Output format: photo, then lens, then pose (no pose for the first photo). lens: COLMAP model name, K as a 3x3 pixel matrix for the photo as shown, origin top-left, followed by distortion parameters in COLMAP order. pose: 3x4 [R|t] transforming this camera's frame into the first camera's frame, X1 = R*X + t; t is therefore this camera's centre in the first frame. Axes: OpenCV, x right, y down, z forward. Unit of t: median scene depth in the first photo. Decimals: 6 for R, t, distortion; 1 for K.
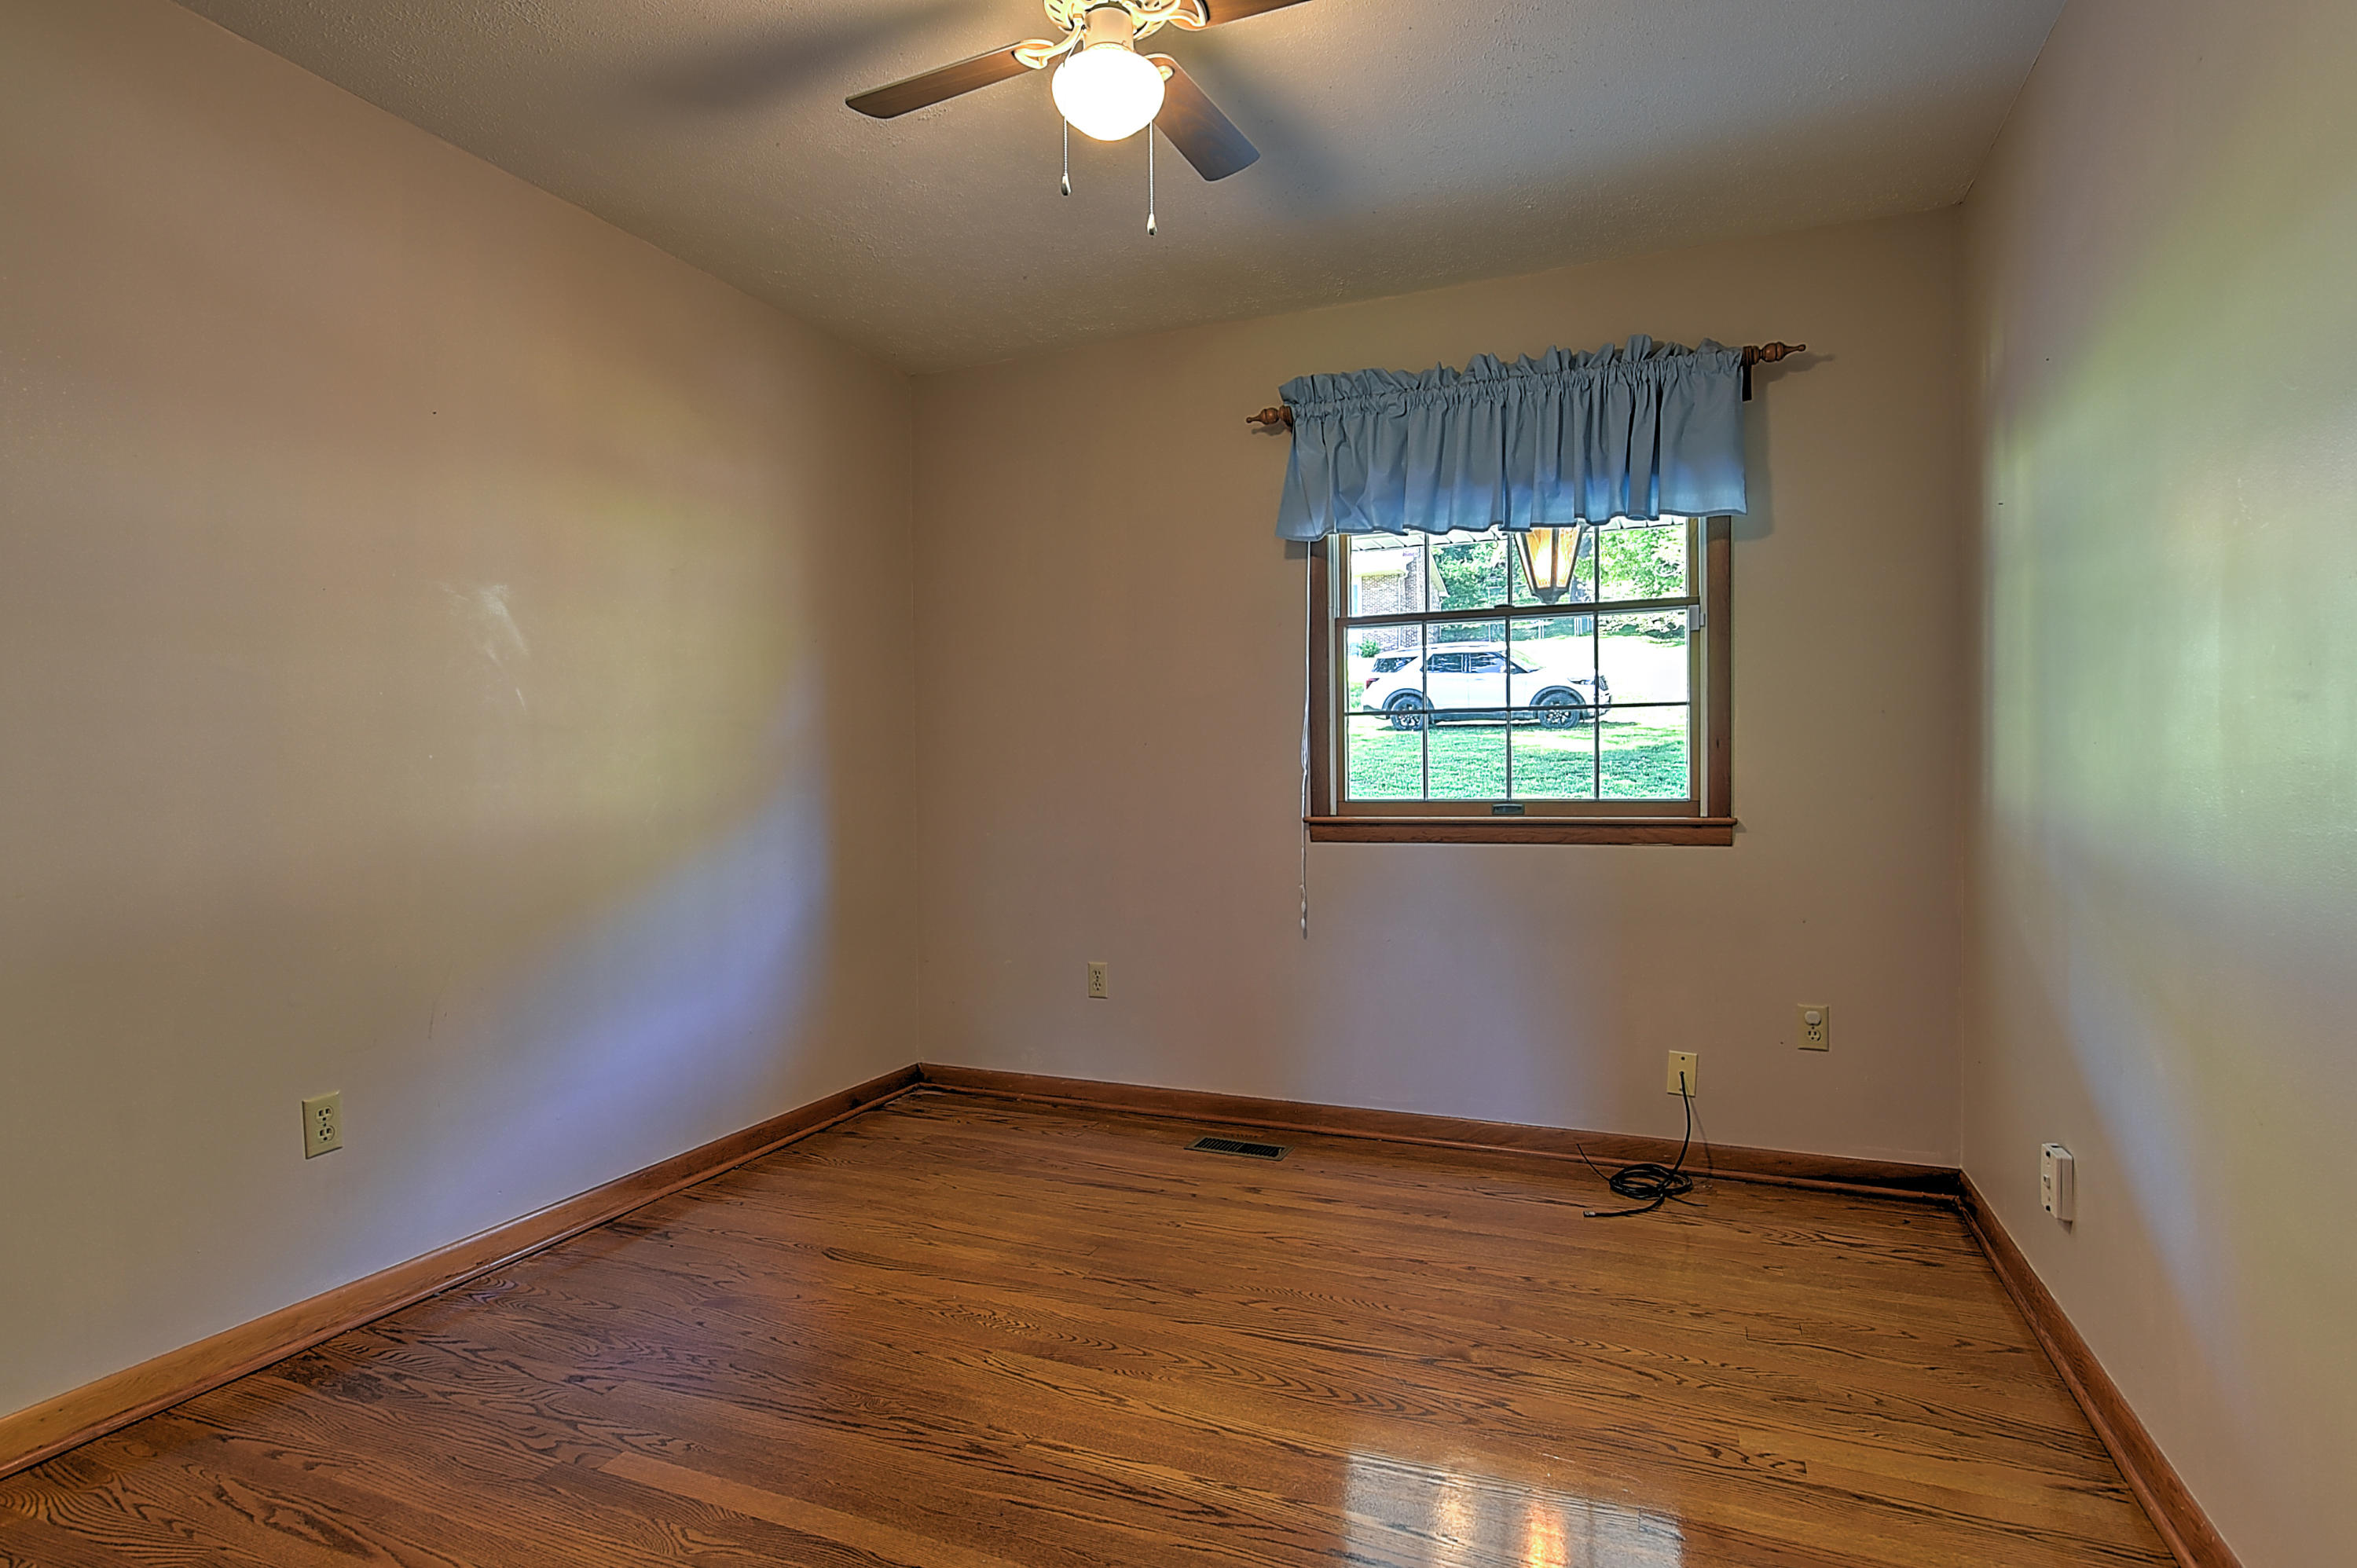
lens RADIAL K [[1215.7, 0, 1163.3], [0, 1215.7, 758.9], [0, 0, 1]] dist [-0.012721, 0.005452]
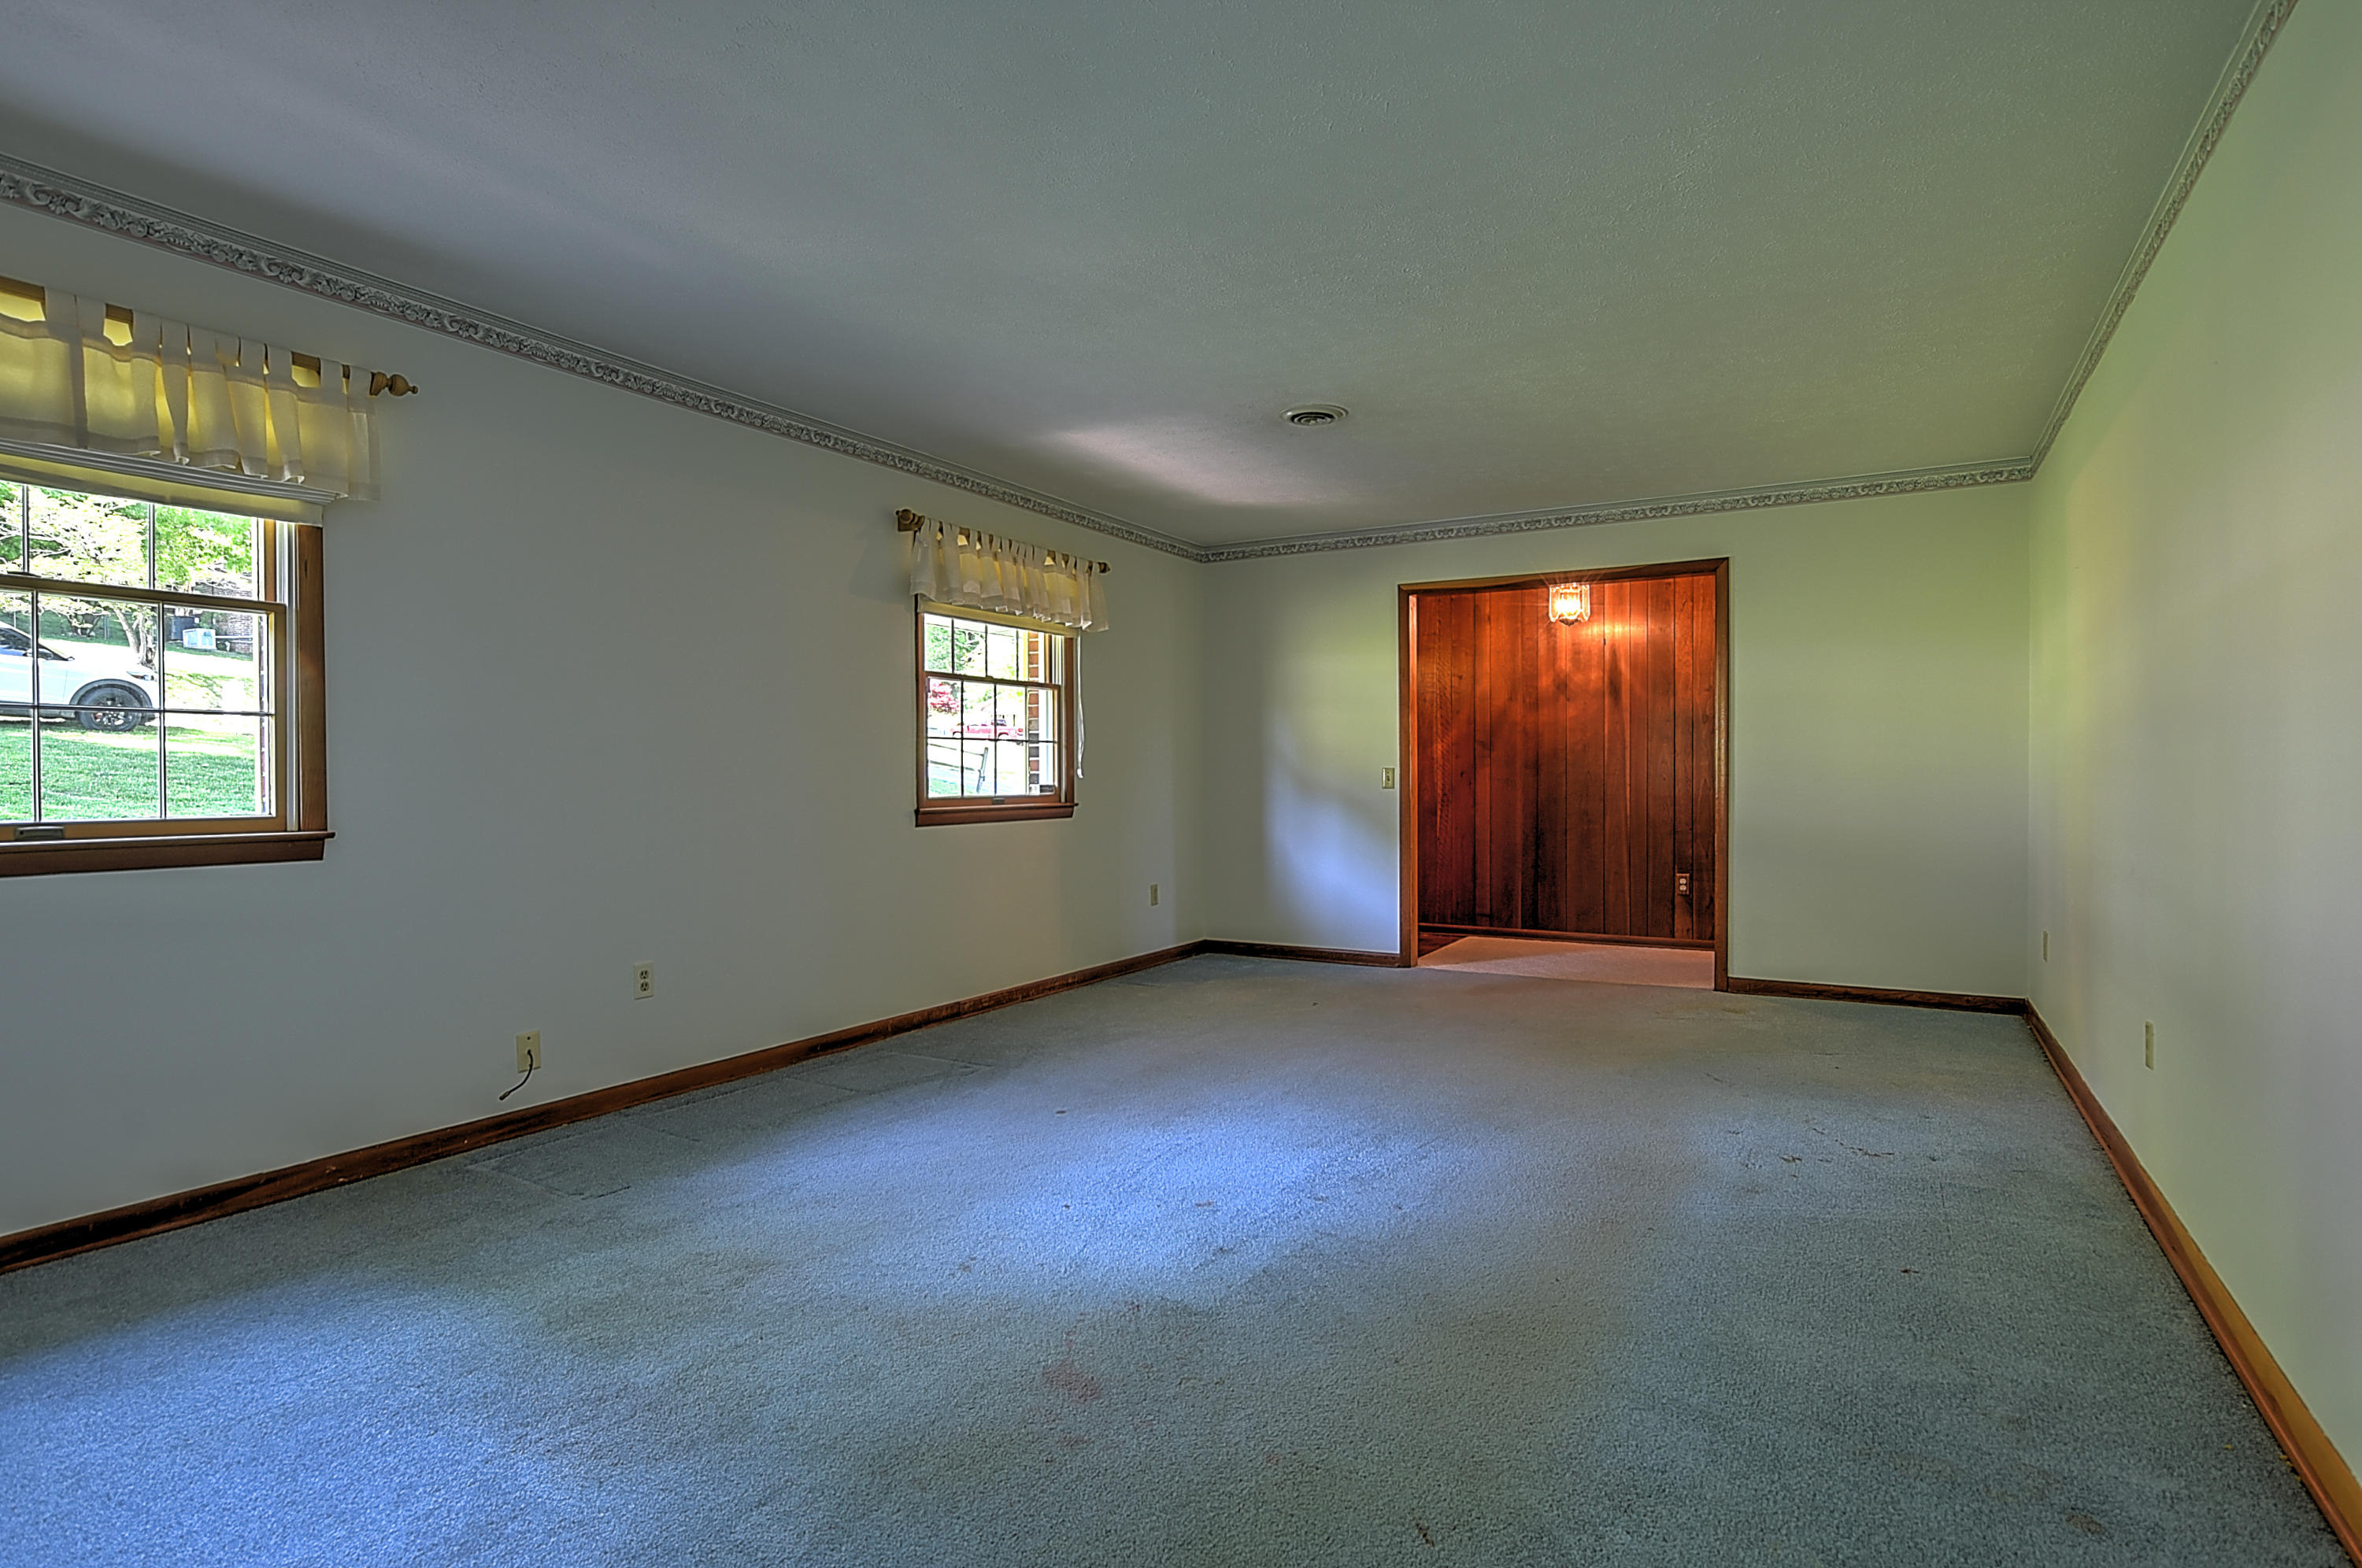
lens RADIAL K [[1218.2, 0, 1183.3], [0, 1218.2, 792.6], [0, 0, 1]] dist [-0.012721, 0.005452]
pose [[0.120556, -0.005413, 0.992692, -1.224115], [-0.005892, 0.999964, 0.006168, 0.017166], [-0.992689, -0.006592, 0.120519, 0.509699]]
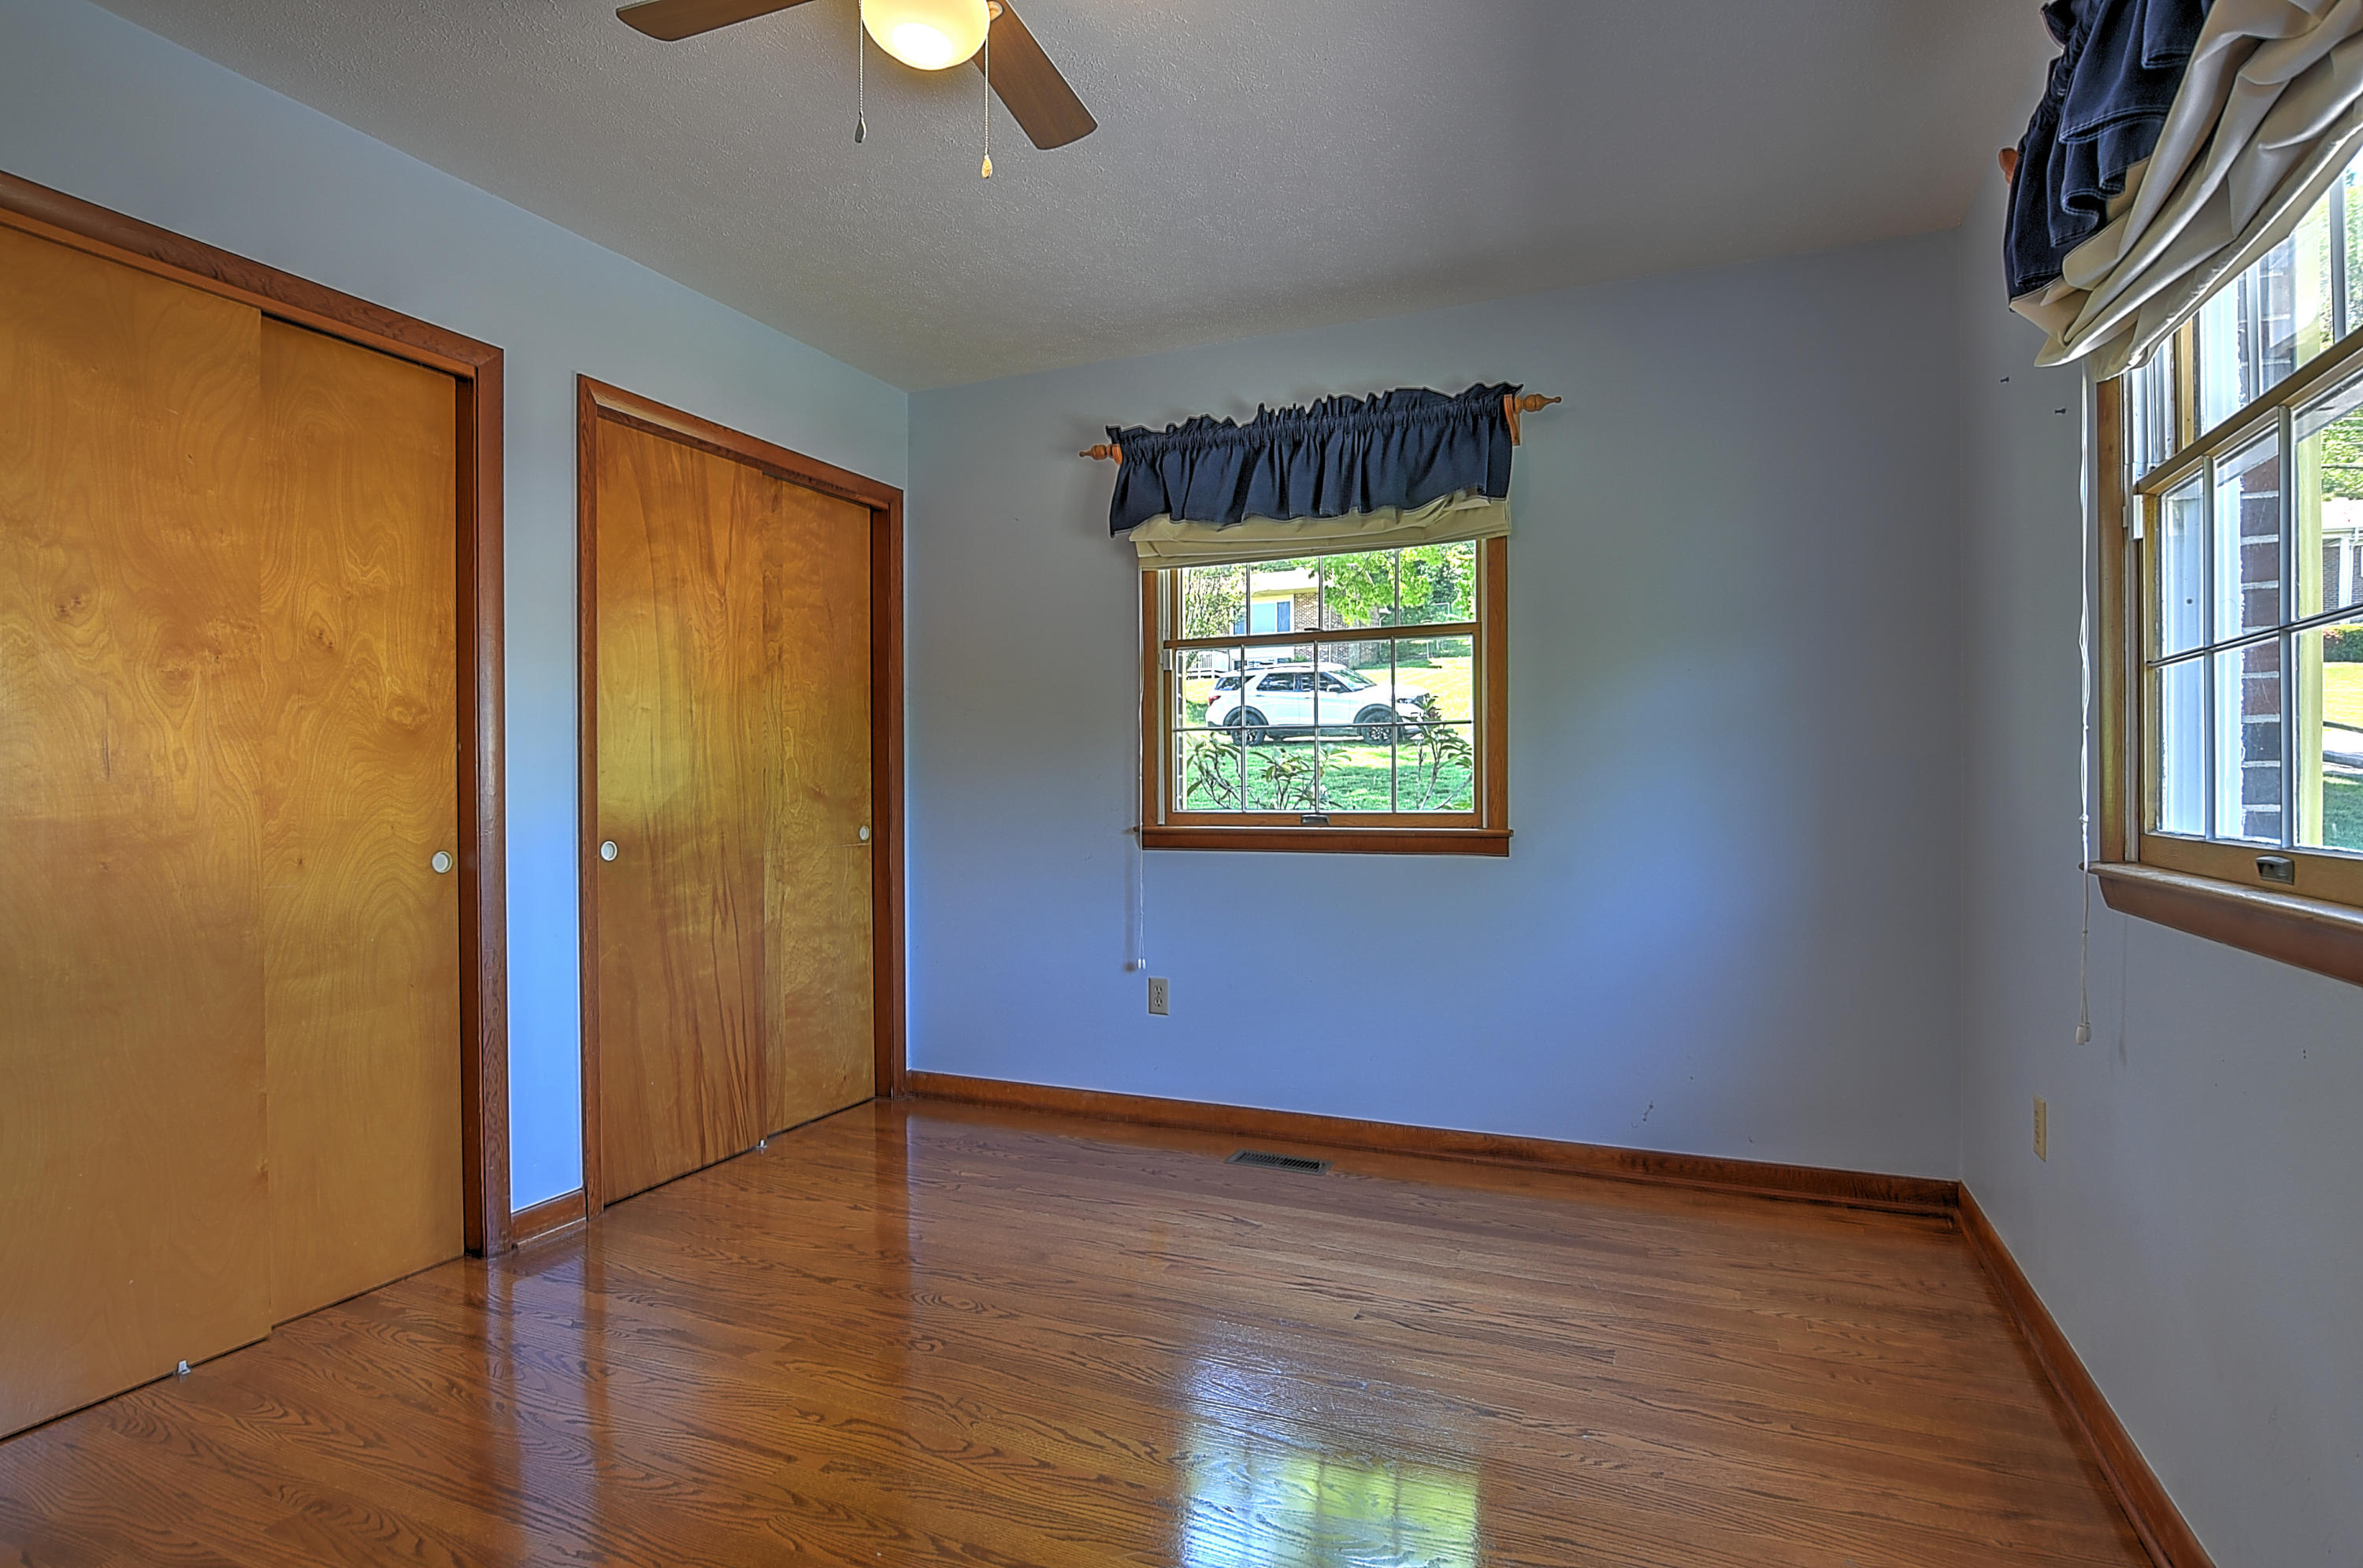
lens RADIAL K [[1218.8, 0, 1168.4], [0, 1218.8, 795.4], [0, 0, 1]] dist [-0.012721, 0.005452]
pose [[0.999647, 0.003298, -0.026369, 0.169943], [-0.002772, 0.999797, 0.019968, -0.001608], [0.026429, -0.019888, 0.999453, -0.067501]]
